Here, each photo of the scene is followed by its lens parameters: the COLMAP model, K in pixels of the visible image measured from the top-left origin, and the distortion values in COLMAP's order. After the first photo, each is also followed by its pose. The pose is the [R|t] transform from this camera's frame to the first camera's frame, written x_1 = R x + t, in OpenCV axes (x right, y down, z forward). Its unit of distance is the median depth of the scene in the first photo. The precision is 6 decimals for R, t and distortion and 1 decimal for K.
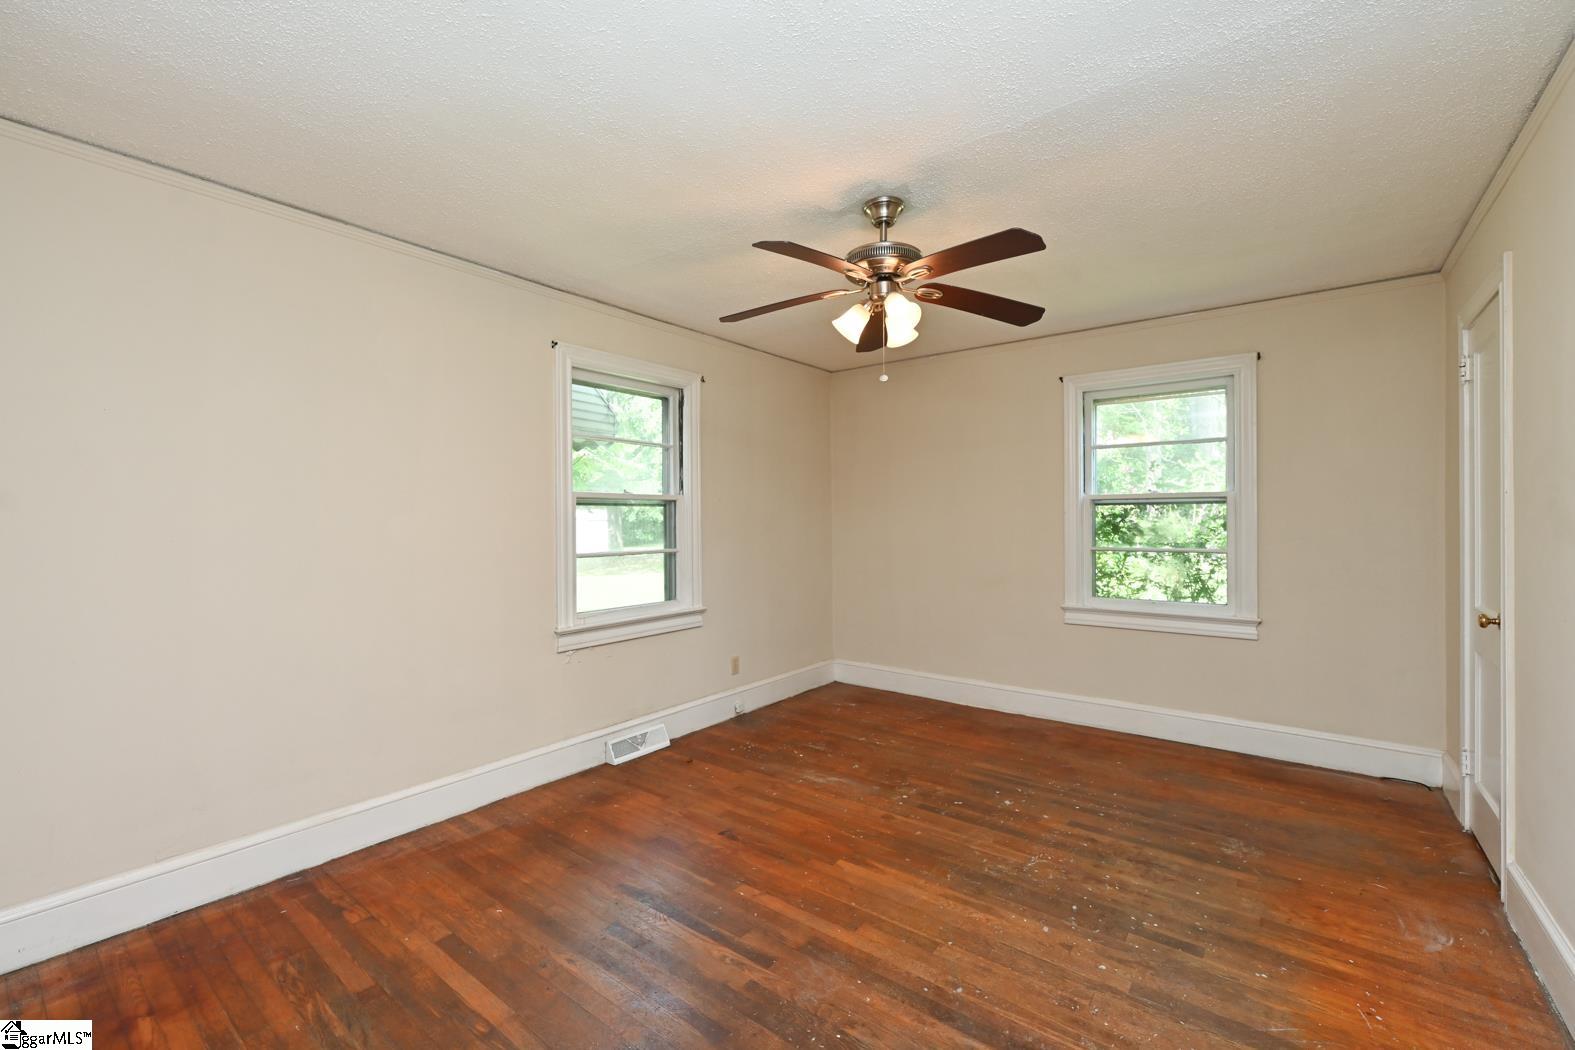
lens RADIAL K [[668.6, 0, 787.5], [0, 668.6, 525.0], [0, 0, 1]] dist [0.000869, -0.000437]
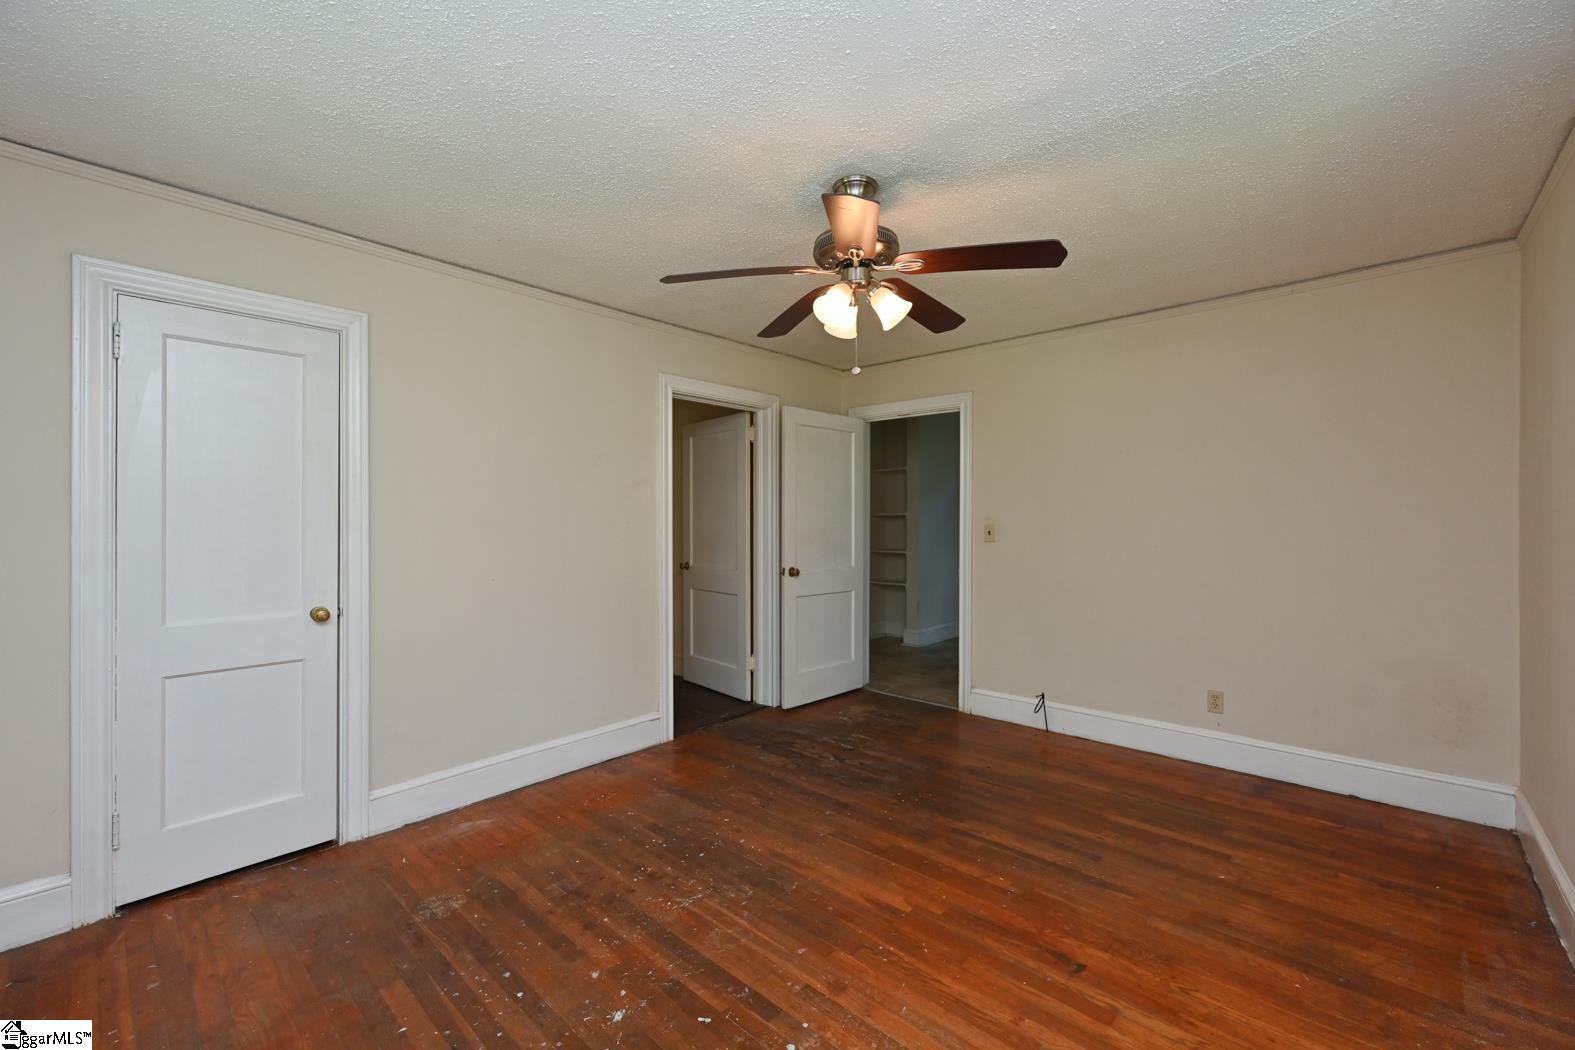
lens RADIAL K [[634.2, 0, 775.0], [0, 634.2, 519.7], [0, 0, 1]] dist [0.000505, 0.000086]
pose [[-0.995363, 0.006242, 0.095984, 0.144423], [0.006895, 0.999955, 0.006475, -0.014210], [-0.095939, 0.007107, -0.995362, 1.570590]]
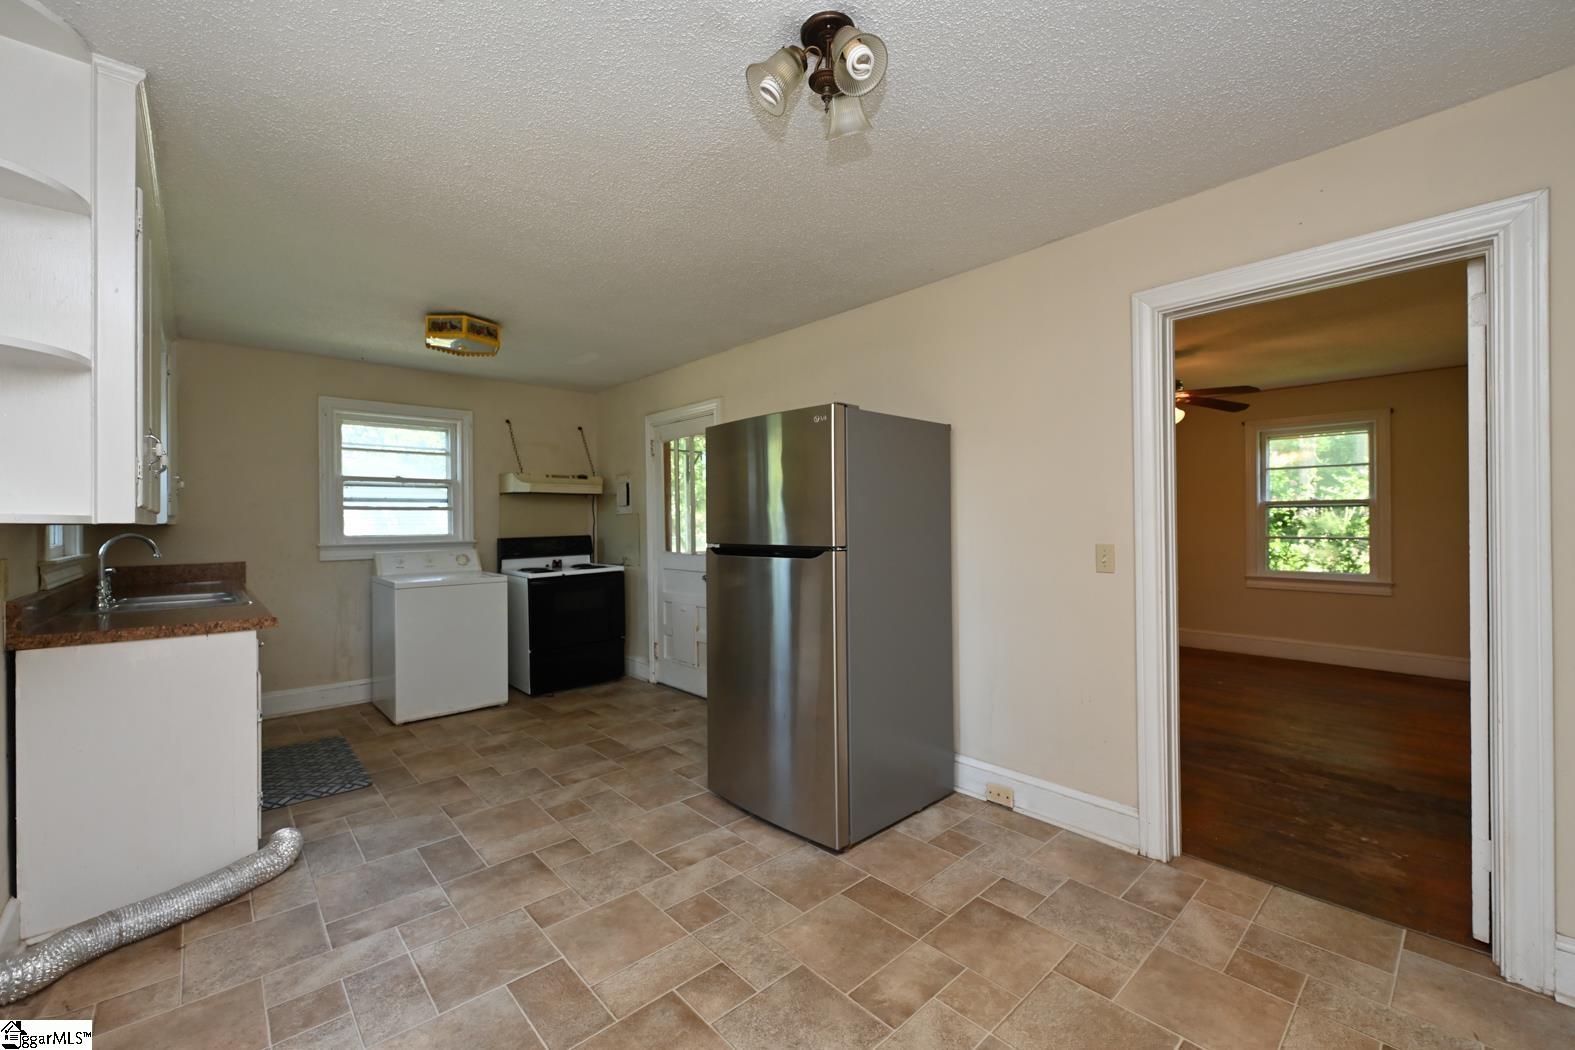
lens RADIAL K [[647.8, 0, 787.5], [0, 647.8, 525.0], [0, 0, 1]] dist [-0.001088, -0.000119]
pose [[0.985533, -0.003916, -0.169438, -0.497723], [0.003712, 0.999992, -0.001522, 0.008868], [0.169442, 0.000871, 0.985540, -0.854048]]
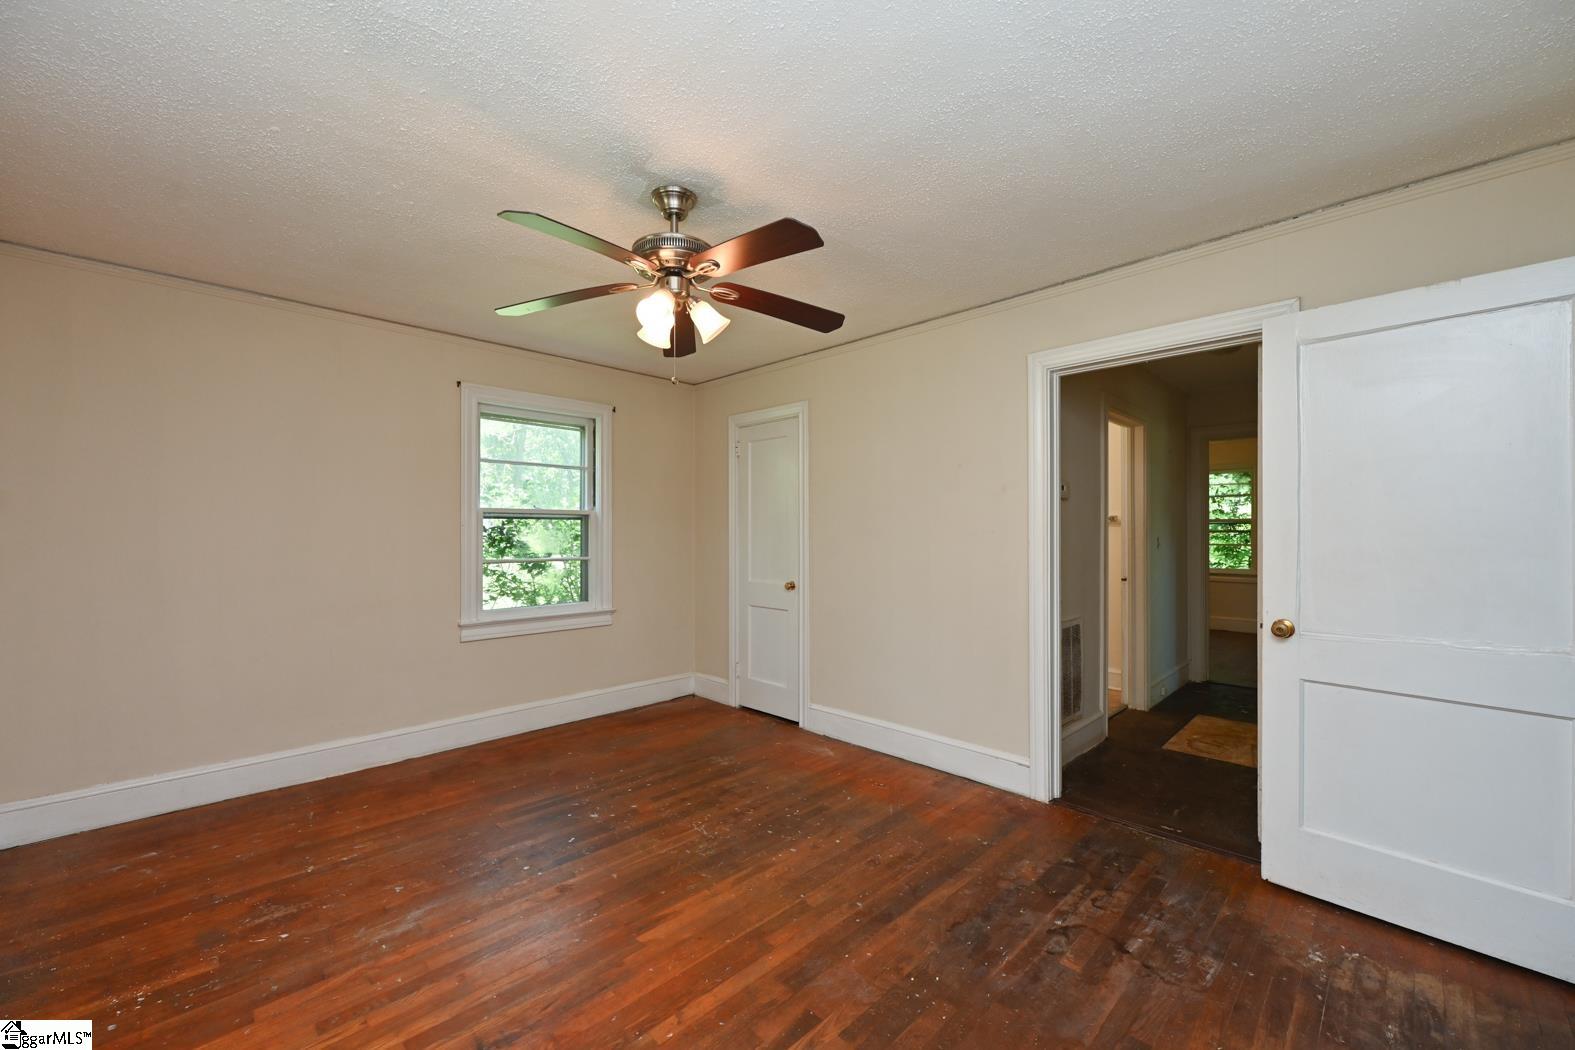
lens RADIAL K [[623.6, 0, 798.1], [0, 623.6, 528.3], [0, 0, 1]] dist [-0.000269, 0.000044]
pose [[0.116918, 0.009615, 0.993095, -0.579092], [0.006747, 0.999922, -0.010475, -0.001773], [-0.993119, 0.007925, 0.116844, 0.602879]]
